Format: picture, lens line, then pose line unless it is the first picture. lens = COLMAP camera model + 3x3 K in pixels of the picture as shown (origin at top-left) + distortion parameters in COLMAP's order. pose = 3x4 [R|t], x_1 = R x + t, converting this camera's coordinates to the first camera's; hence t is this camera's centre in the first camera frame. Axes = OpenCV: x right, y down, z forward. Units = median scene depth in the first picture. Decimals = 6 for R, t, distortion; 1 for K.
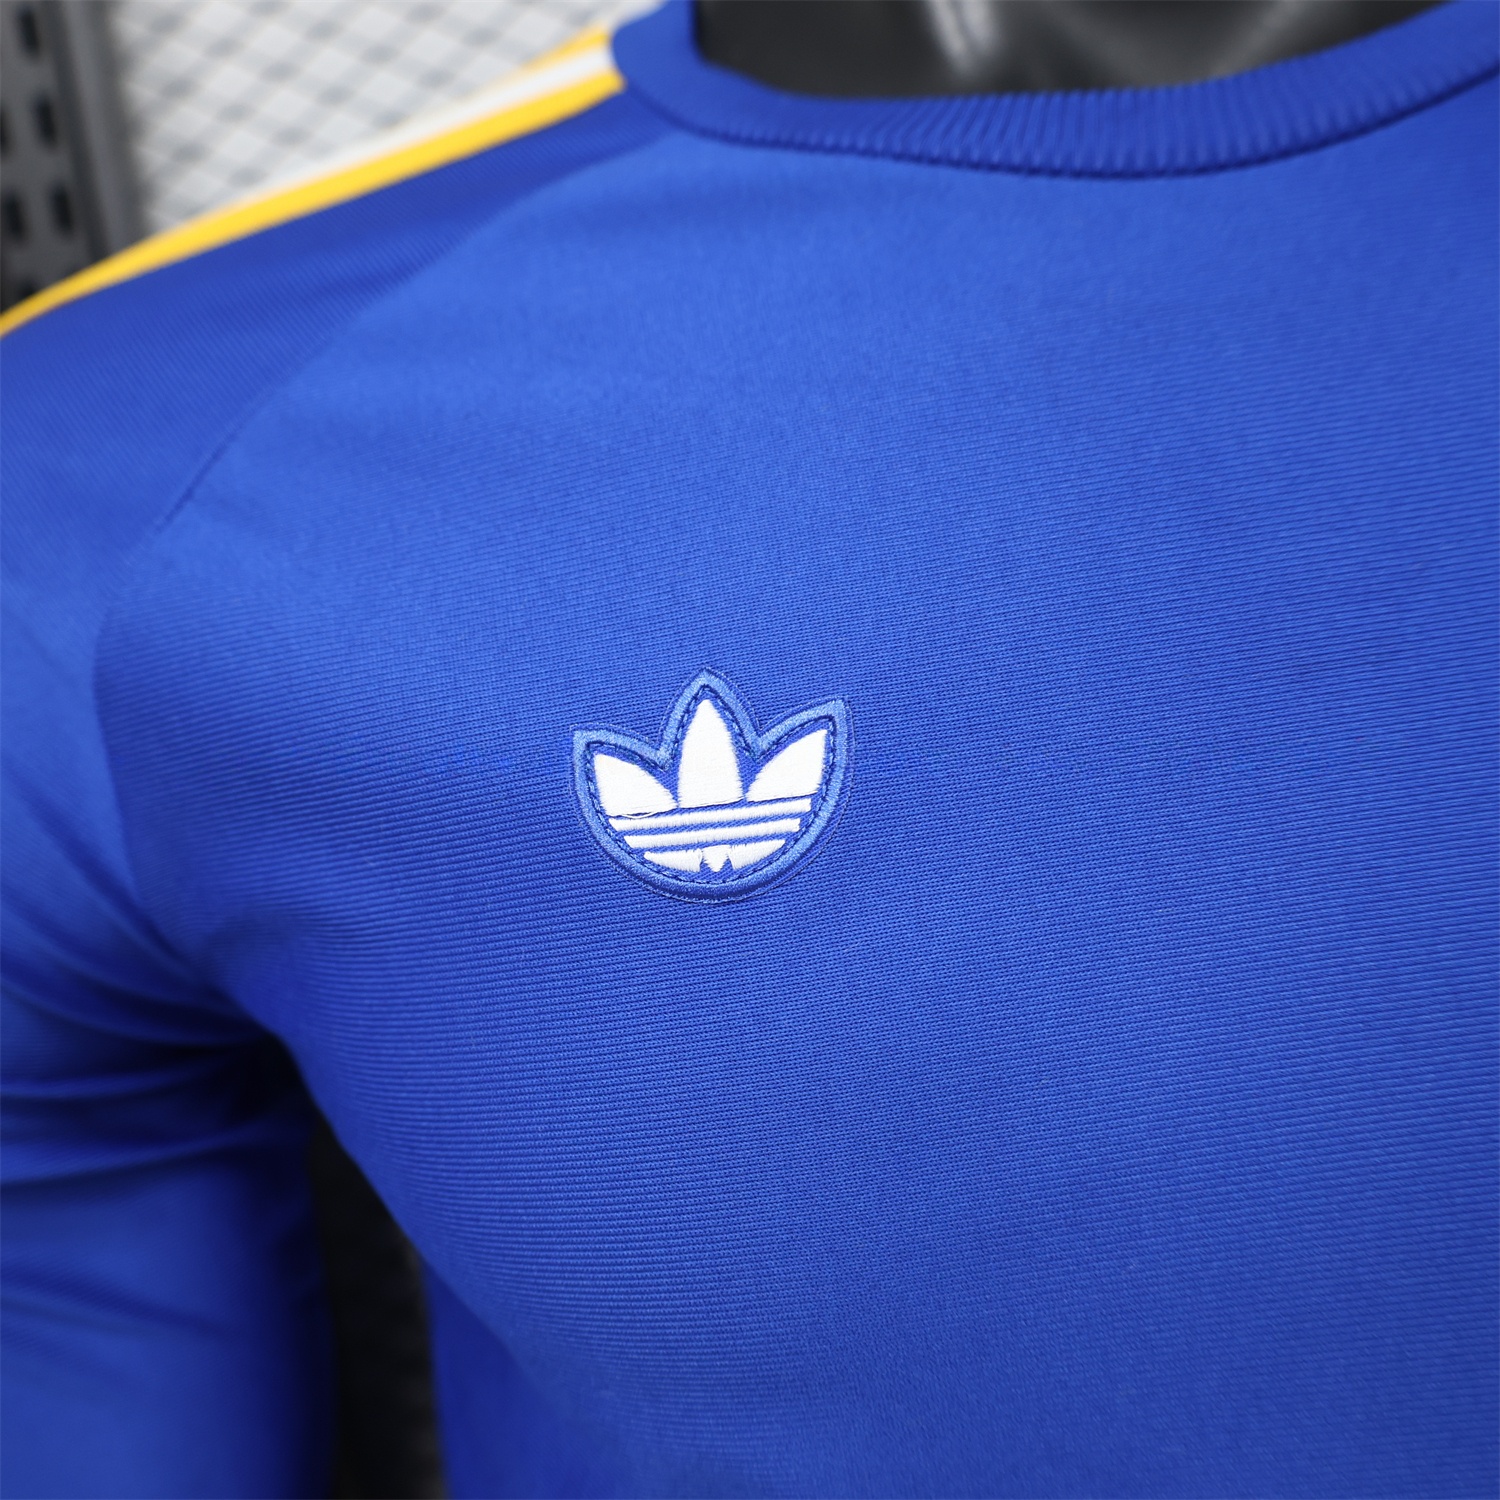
lens RADIAL K [[1571.3, 0, 752.3], [0, 1571.3, 747.6], [0, 0, 1]] dist [0.013881, 0.000000]
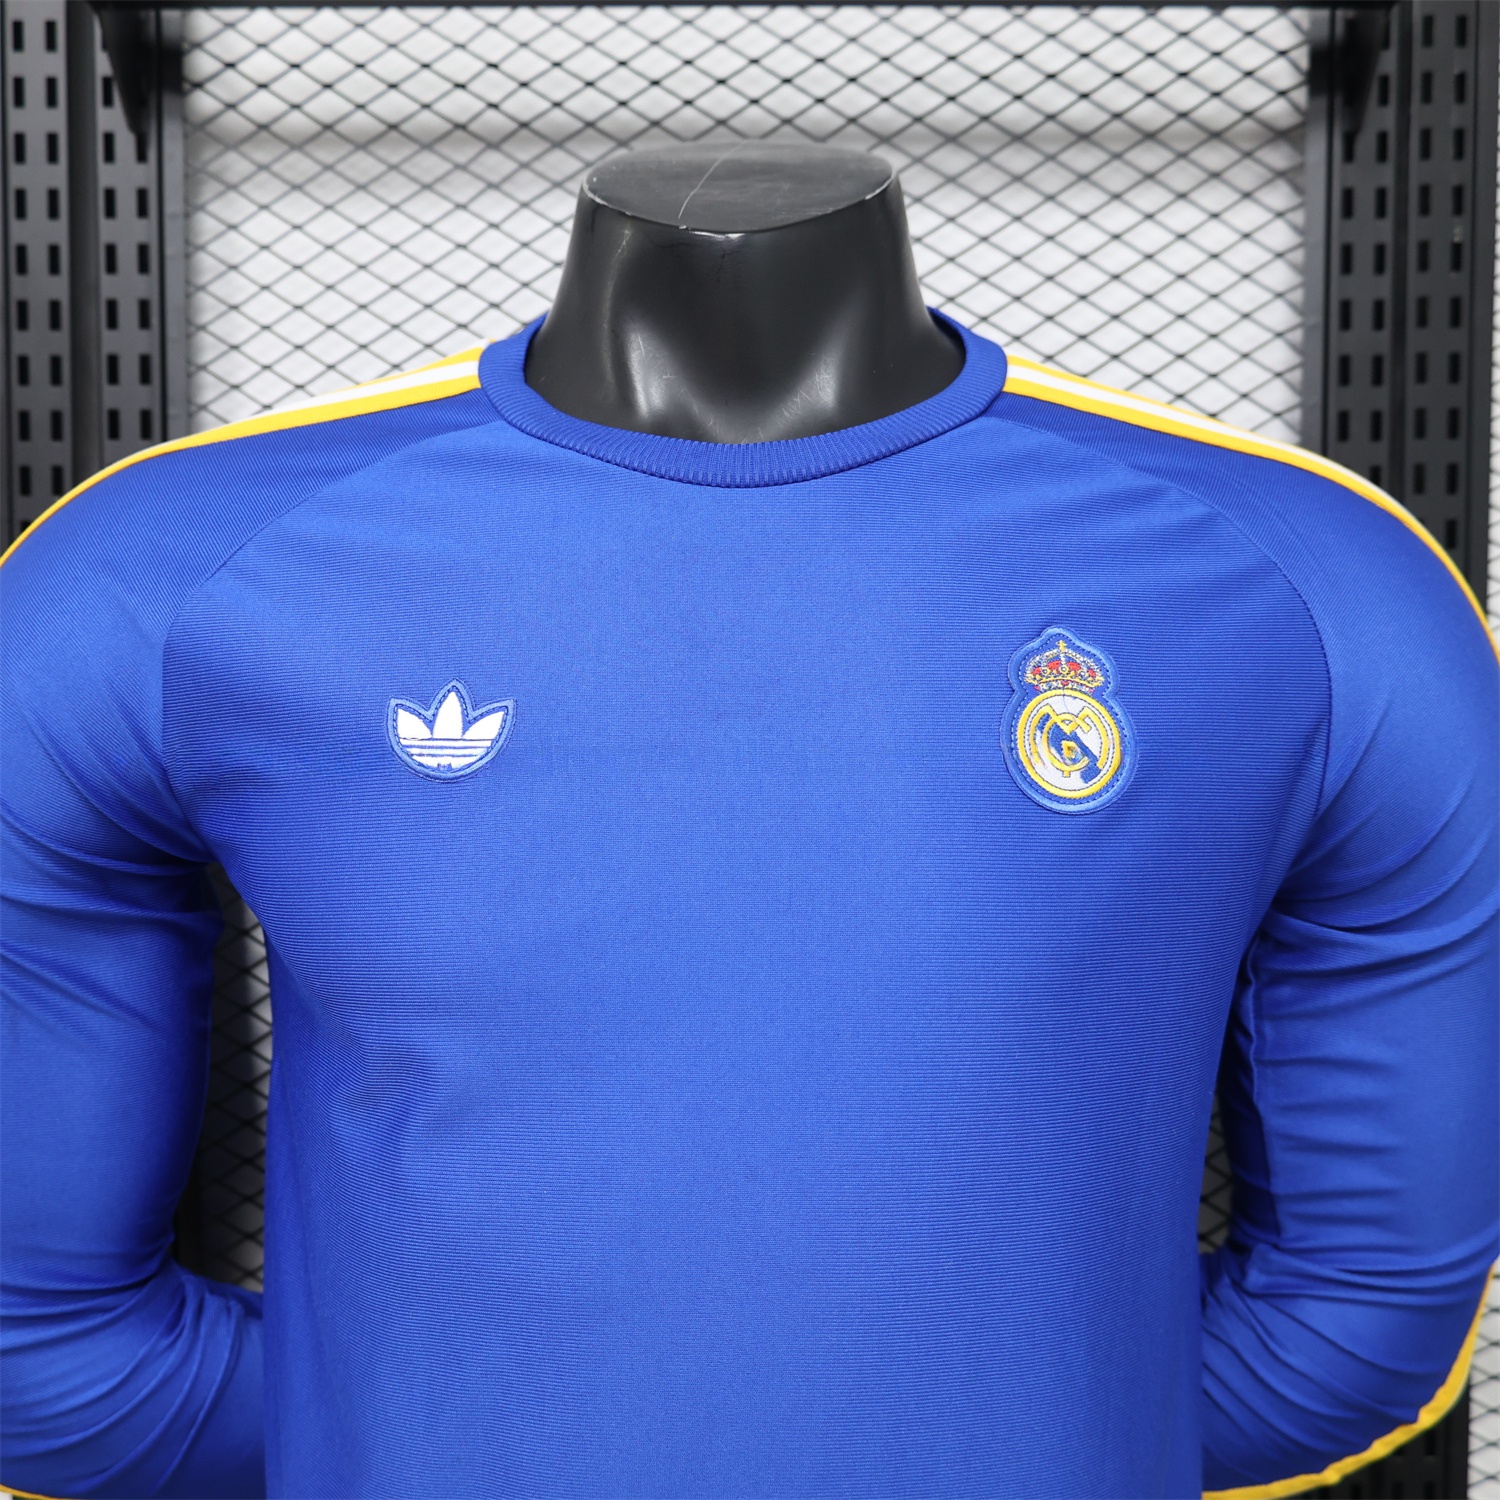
lens RADIAL K [[1571.3, 0, 747.2], [0, 1571.3, 746.4], [0, 0, 1]] dist [0.013881, 0.000000]
pose [[0.989172, 0.139333, 0.046105, 0.284299], [-0.135213, 0.987344, -0.082885, 0.169827], [-0.057070, 0.075753, 0.995492, -1.193975]]
